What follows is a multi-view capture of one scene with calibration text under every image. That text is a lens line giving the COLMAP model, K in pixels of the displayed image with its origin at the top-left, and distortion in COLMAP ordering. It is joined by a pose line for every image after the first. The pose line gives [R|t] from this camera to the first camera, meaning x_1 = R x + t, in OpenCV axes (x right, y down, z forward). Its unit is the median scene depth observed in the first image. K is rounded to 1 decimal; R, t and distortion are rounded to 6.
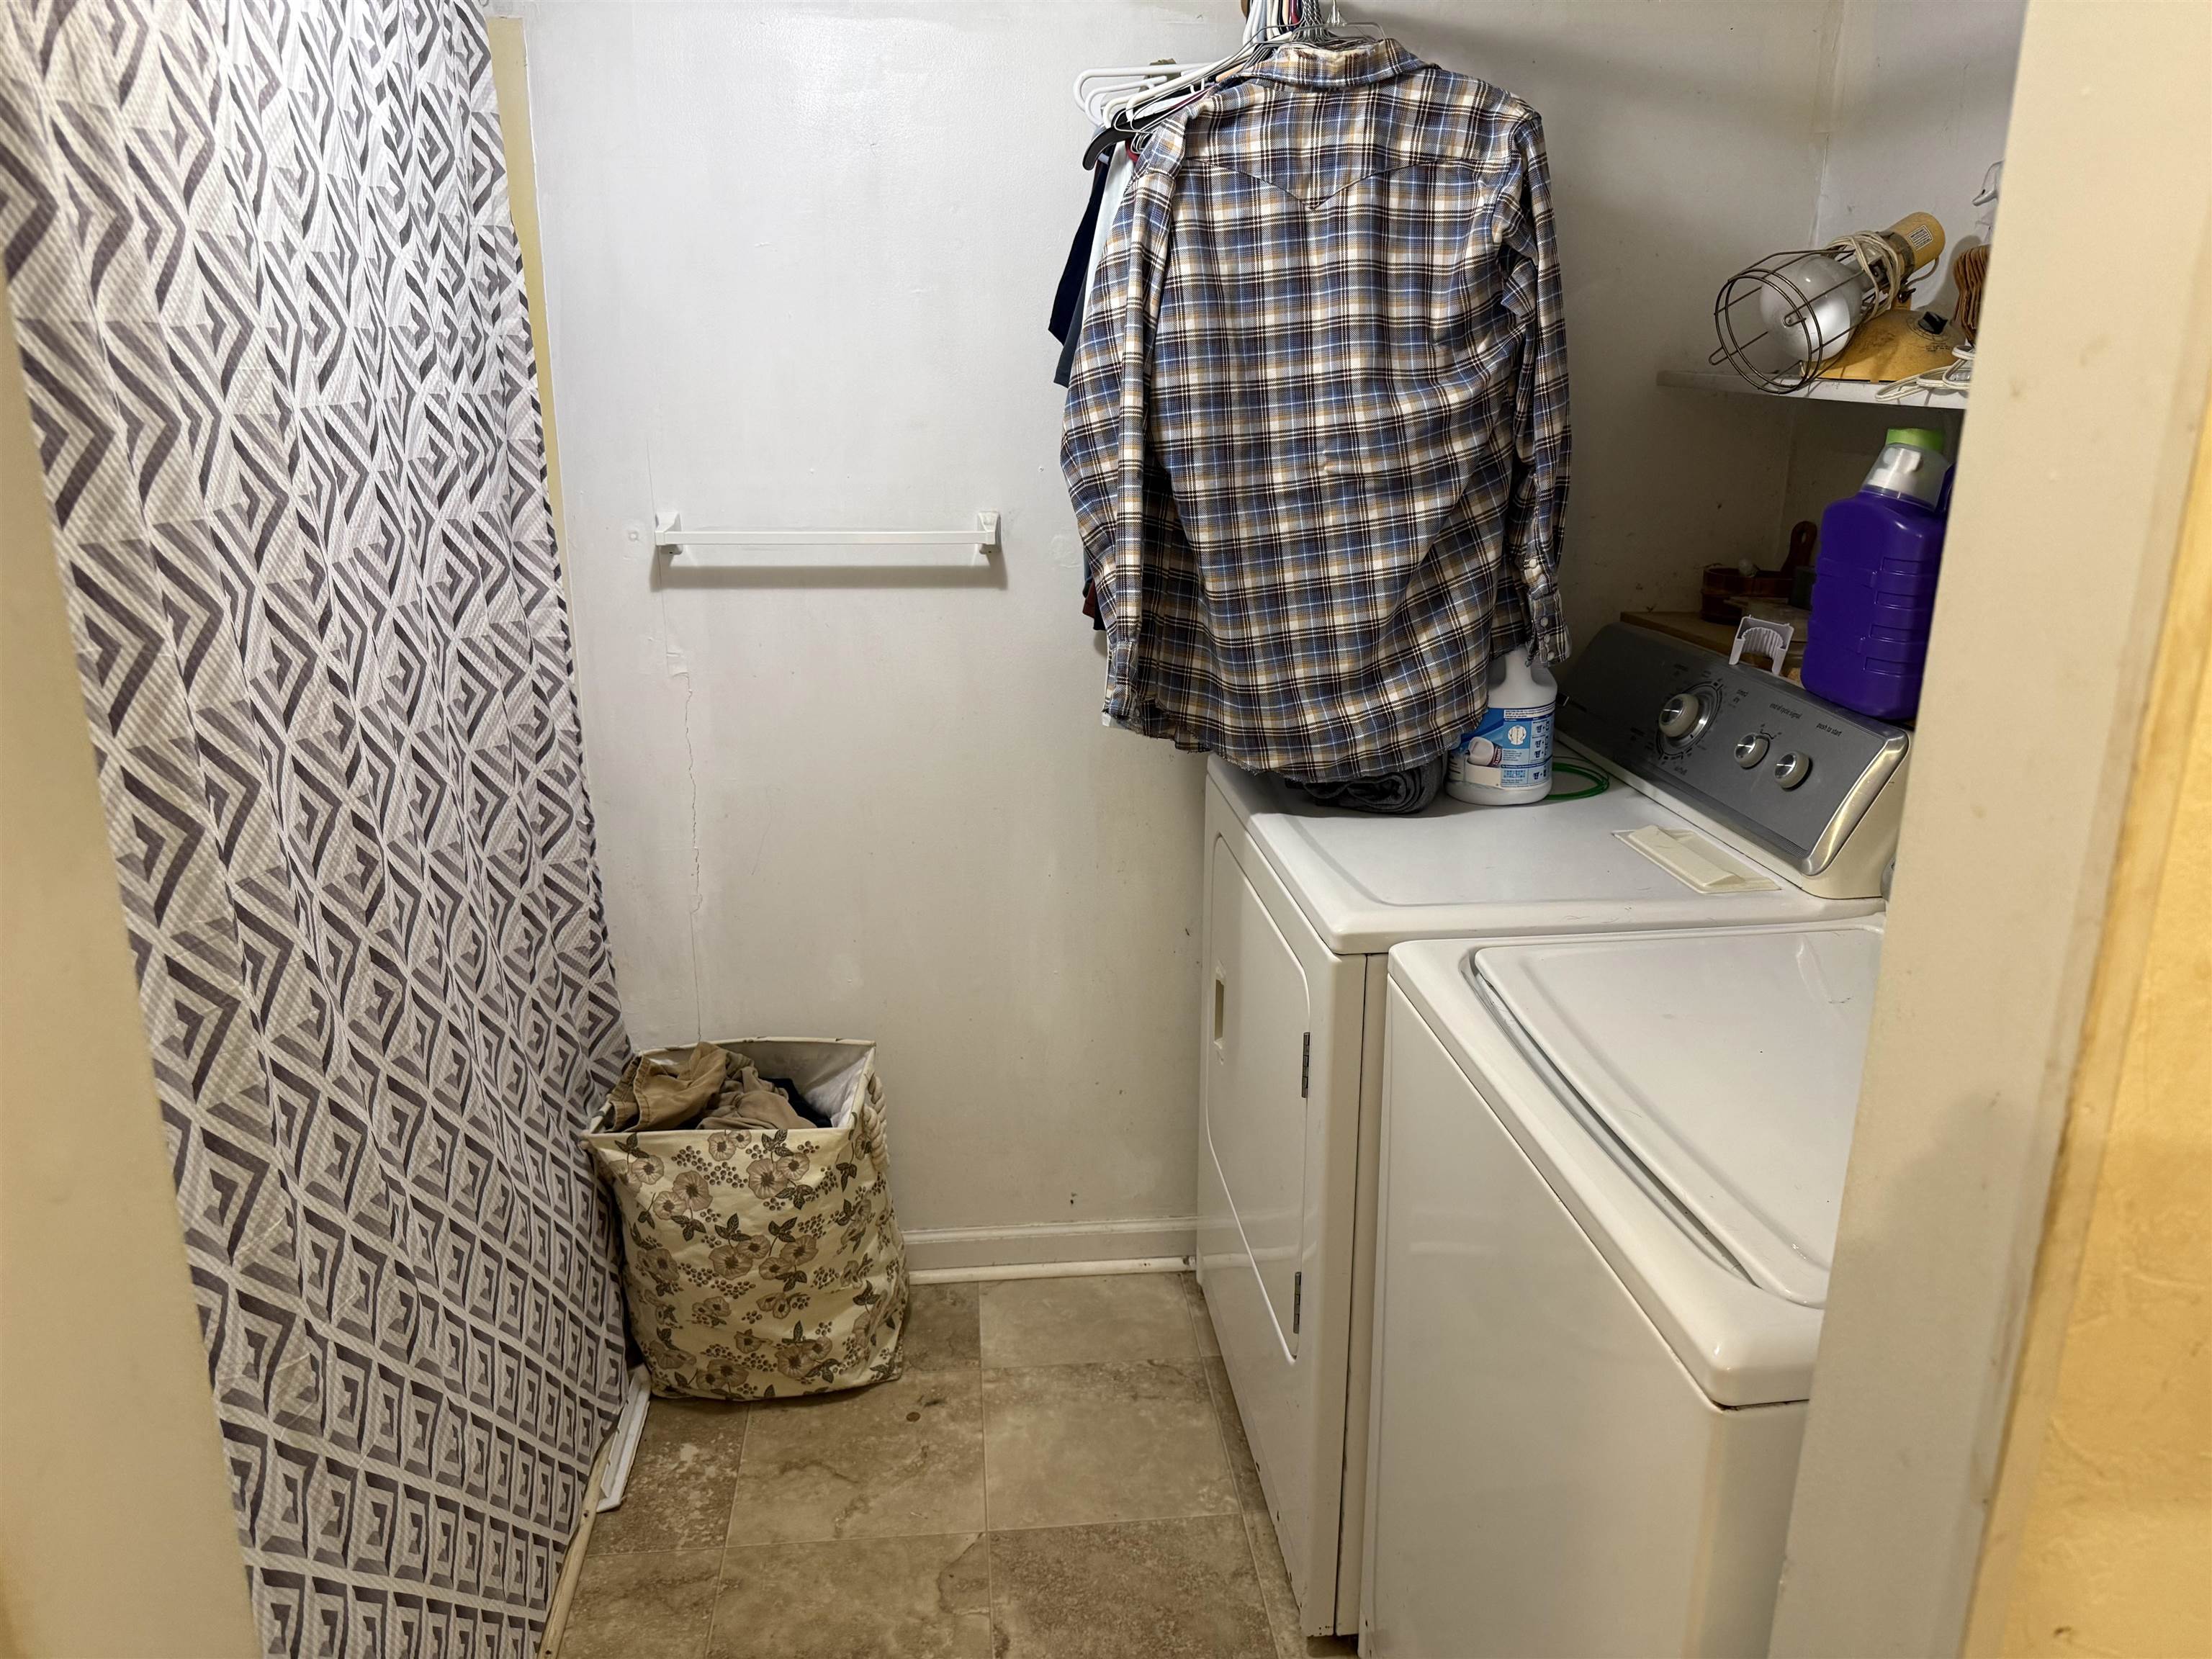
lens RADIAL K [[1531.6, 0, 1115.6], [0, 1531.6, 822.9], [0, 0, 1]] dist [0.112937, -0.255266]
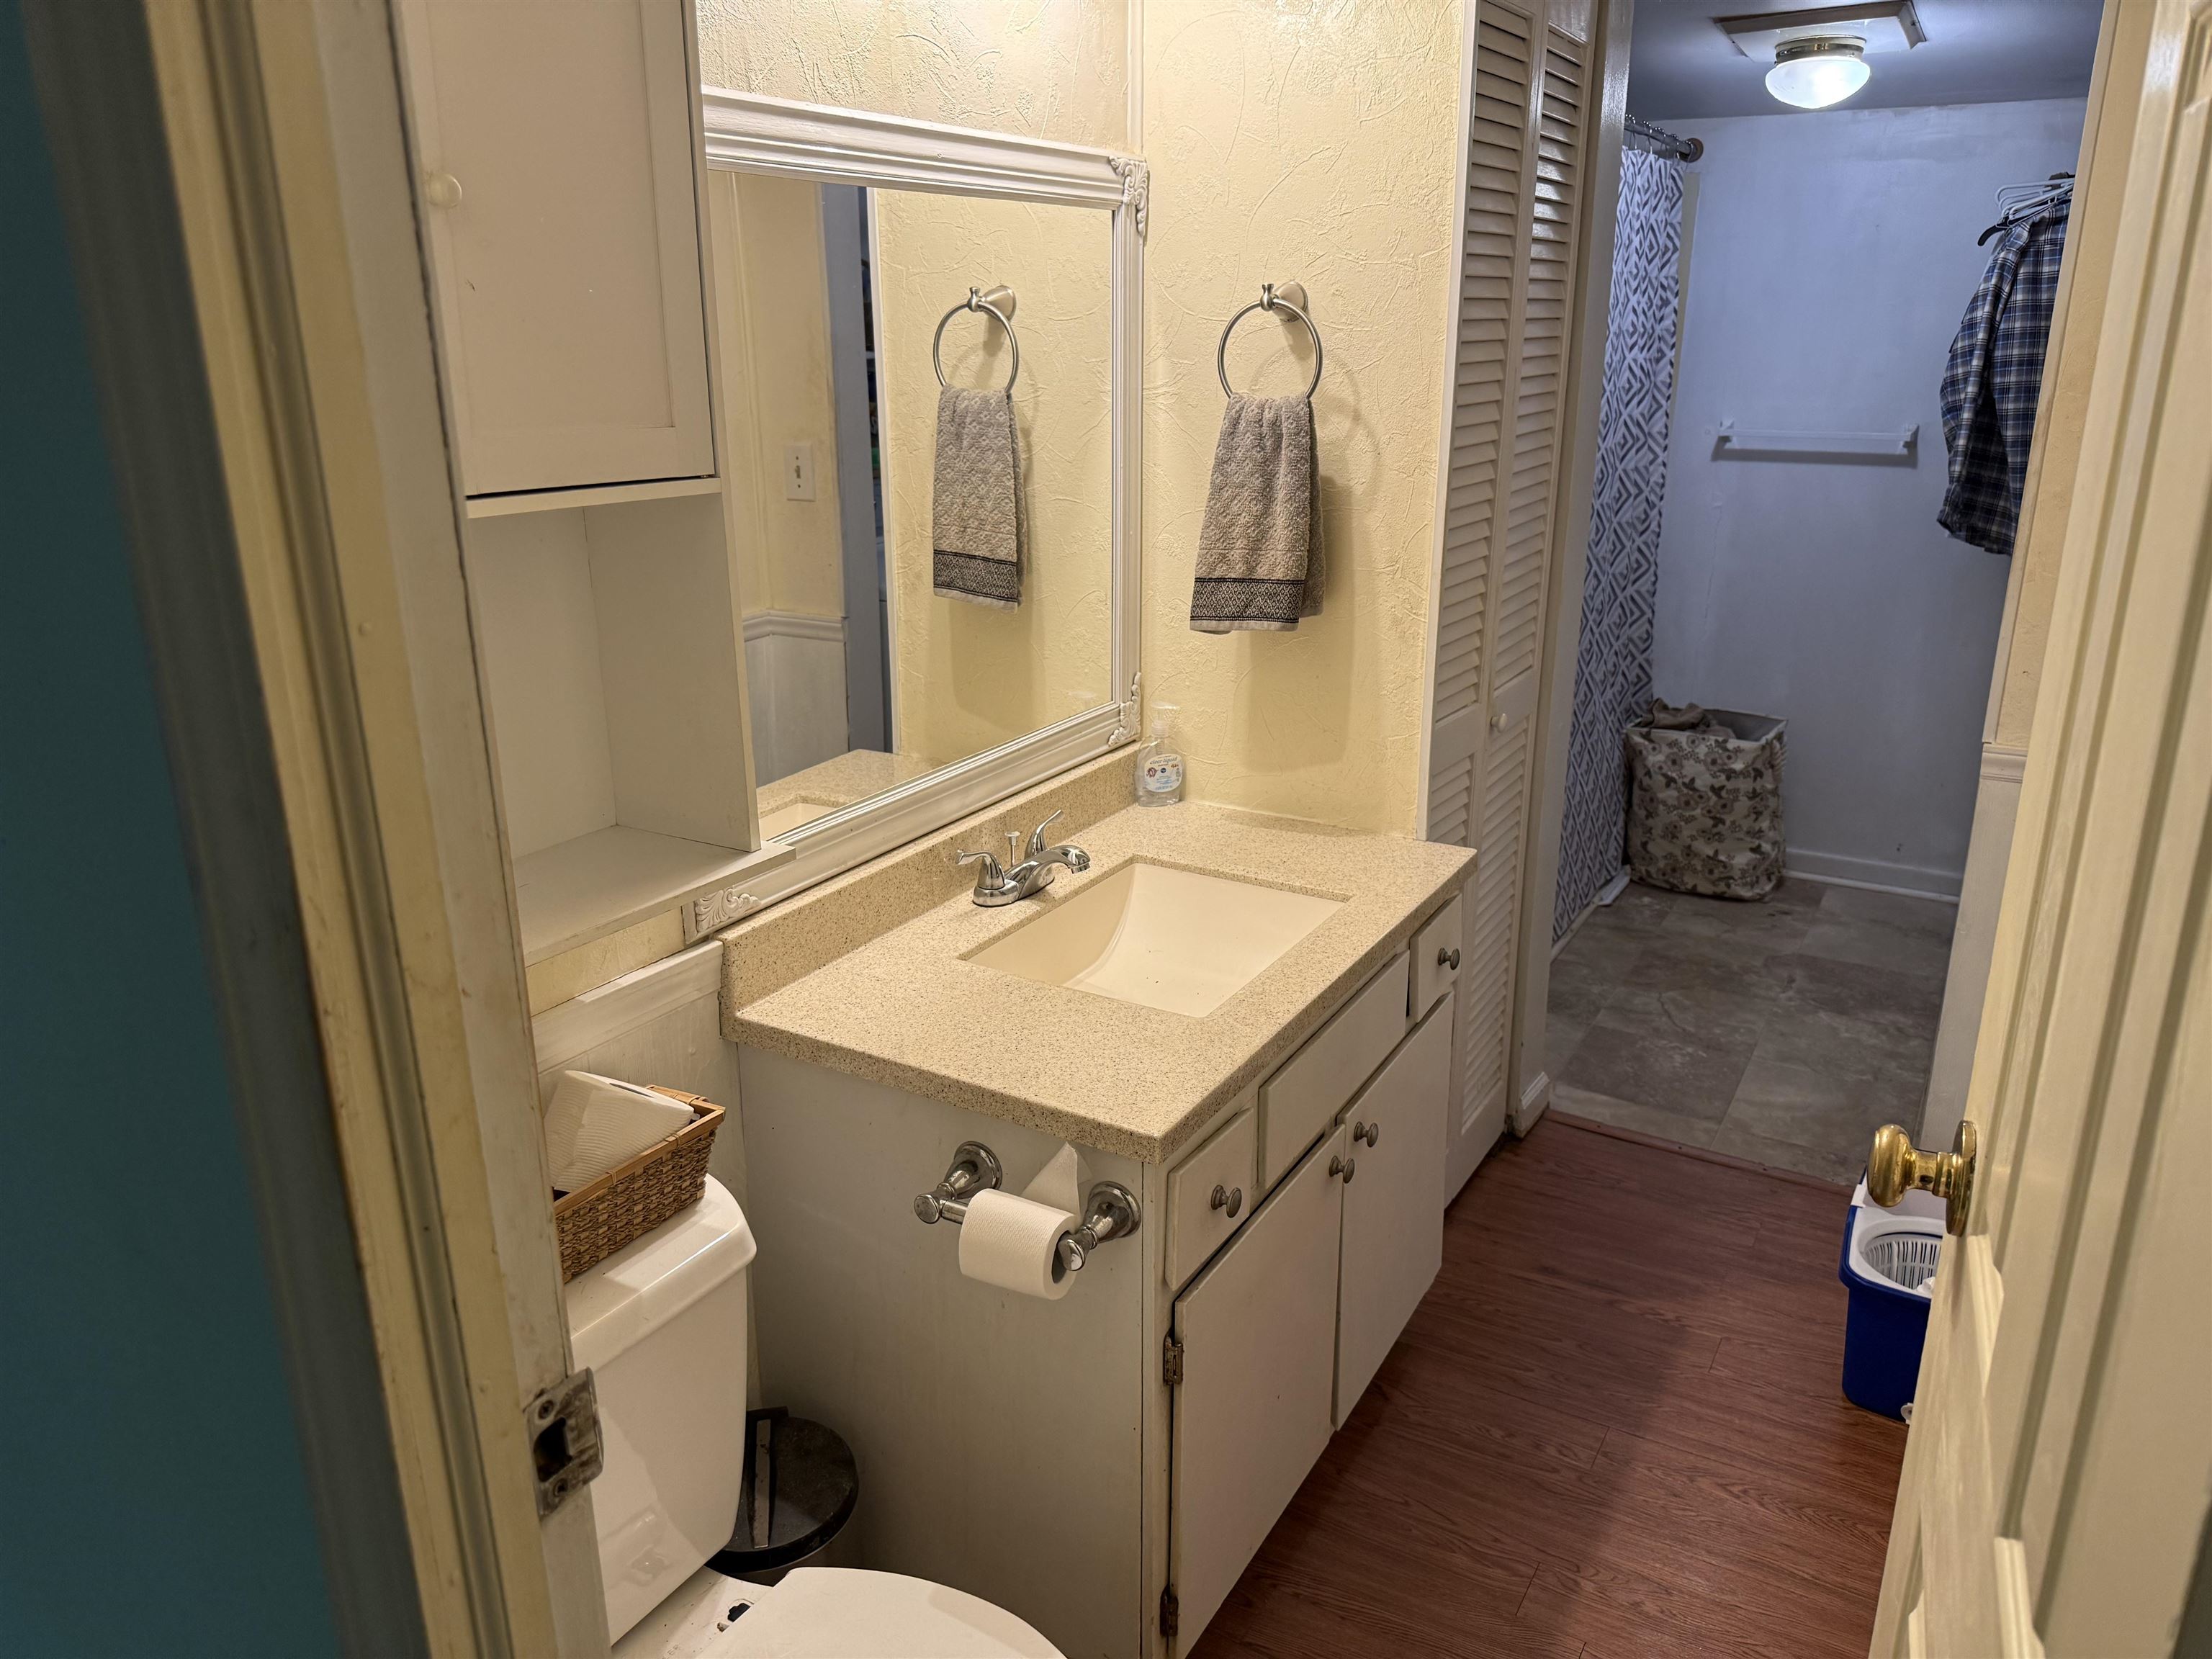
lens RADIAL K [[1587.3, 0, 1108.8], [0, 1587.3, 822.0], [0, 0, 1]] dist [0.095763, -0.164980]
pose [[0.801450, 0.171341, -0.572993, 0.337354], [-0.163073, 0.984386, 0.066268, 0.296156], [0.575400, 0.040329, 0.816877, -1.097681]]
